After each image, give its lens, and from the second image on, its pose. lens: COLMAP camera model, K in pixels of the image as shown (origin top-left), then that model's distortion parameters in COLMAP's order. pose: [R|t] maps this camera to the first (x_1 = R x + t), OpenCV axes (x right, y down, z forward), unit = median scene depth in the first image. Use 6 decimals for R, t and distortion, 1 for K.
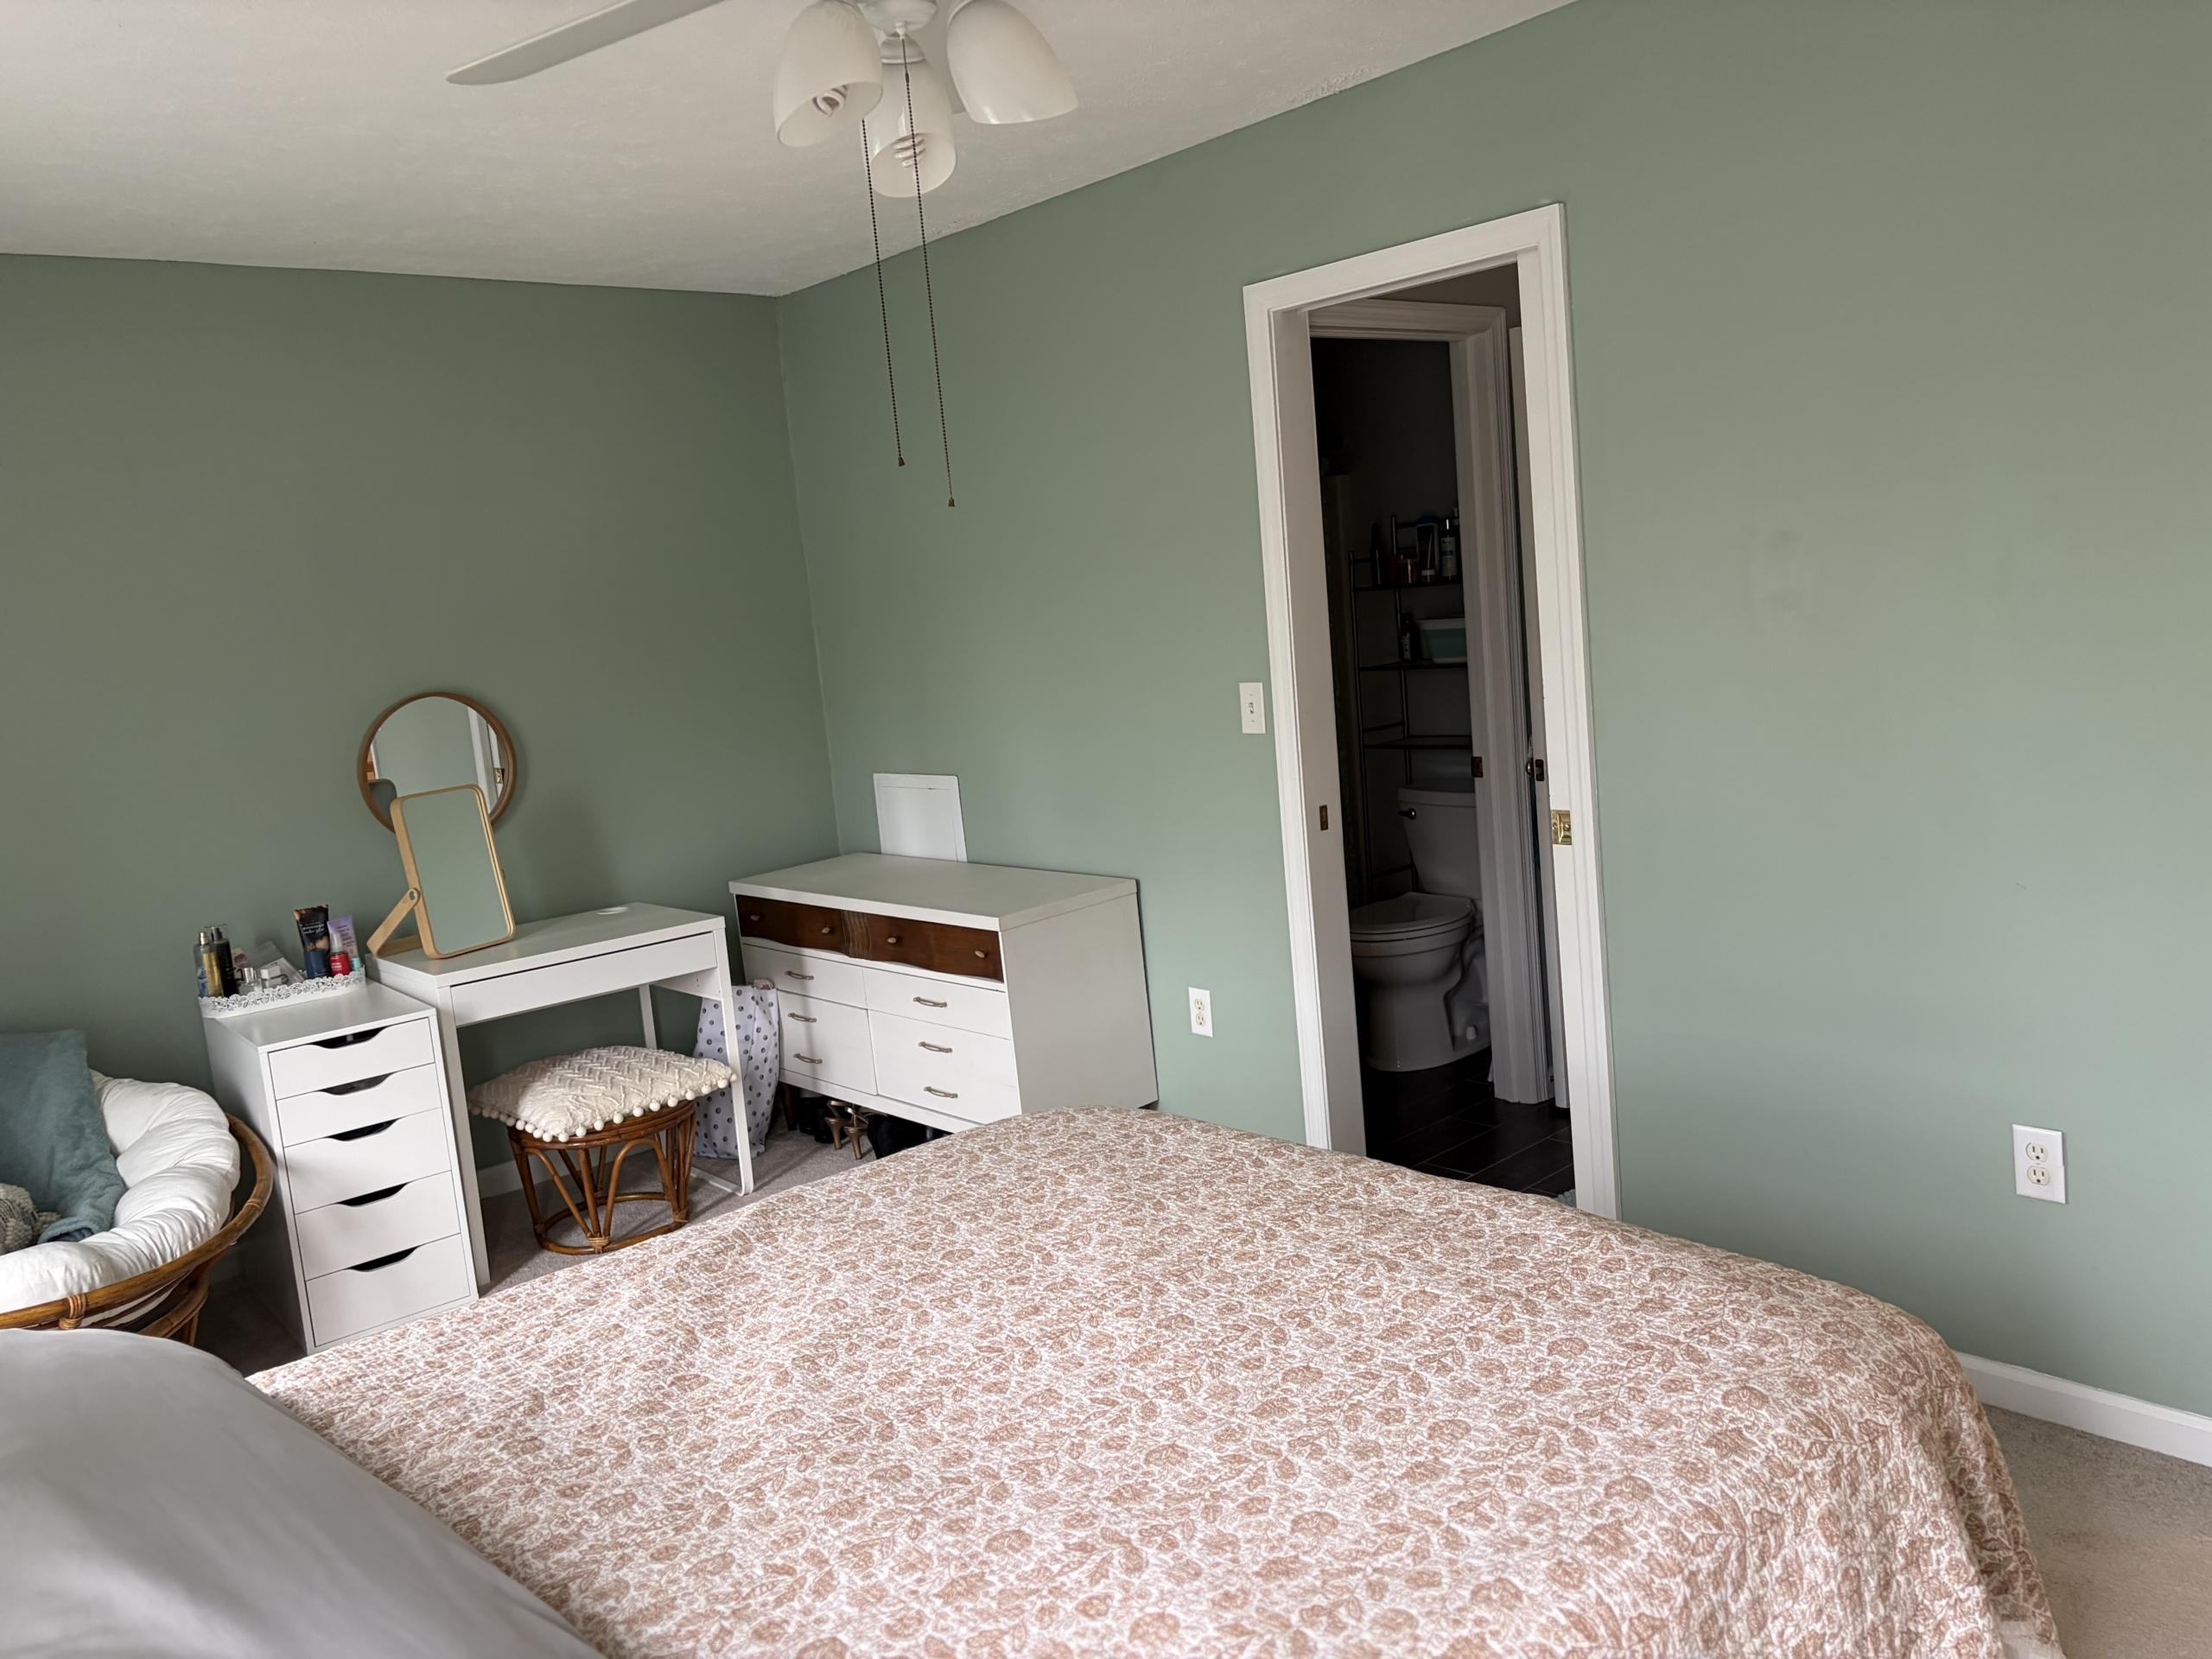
lens RADIAL K [[1680.1, 0, 1106.0], [0, 1680.1, 829.5], [0, 0, 1]] dist [0.064486, -0.075517]
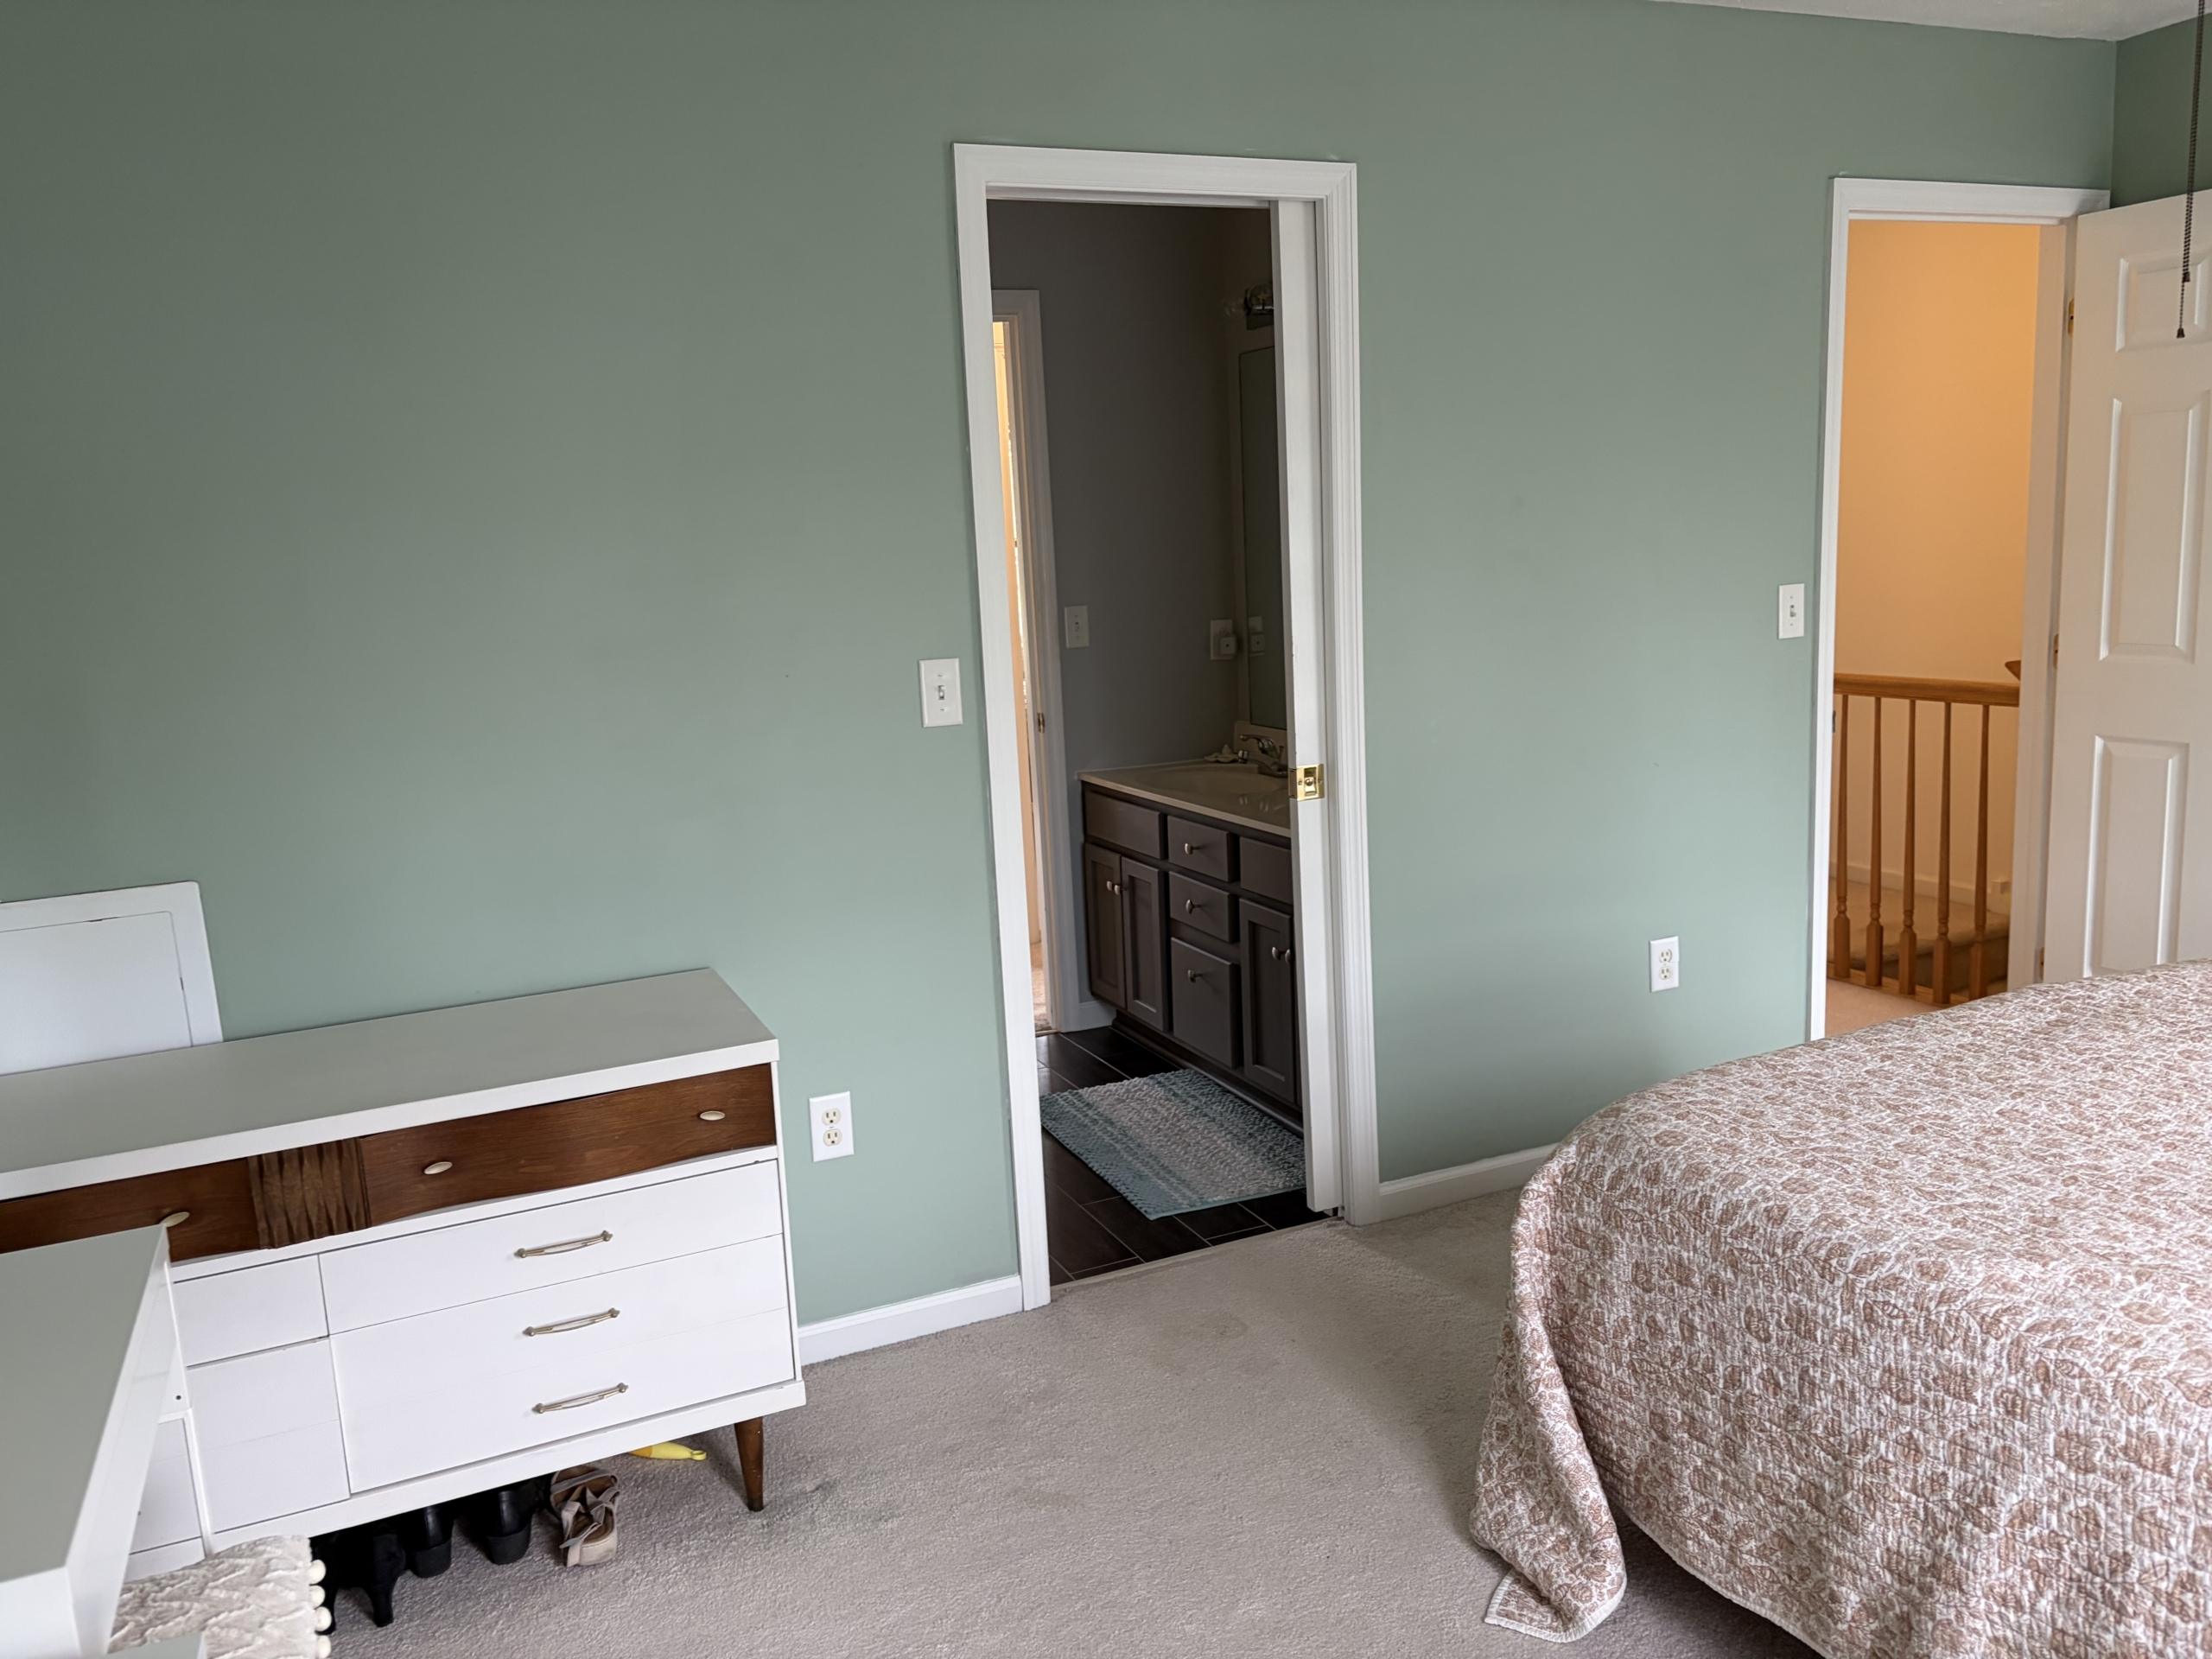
lens RADIAL K [[1680.1, 0, 1106.0], [0, 1680.1, 829.5], [0, 0, 1]] dist [0.064486, -0.075517]
pose [[0.298940, -0.094470, 0.949584, -0.634703], [0.158164, 0.986230, 0.048324, -0.036183], [-0.941073, 0.135744, 0.309766, 0.707064]]
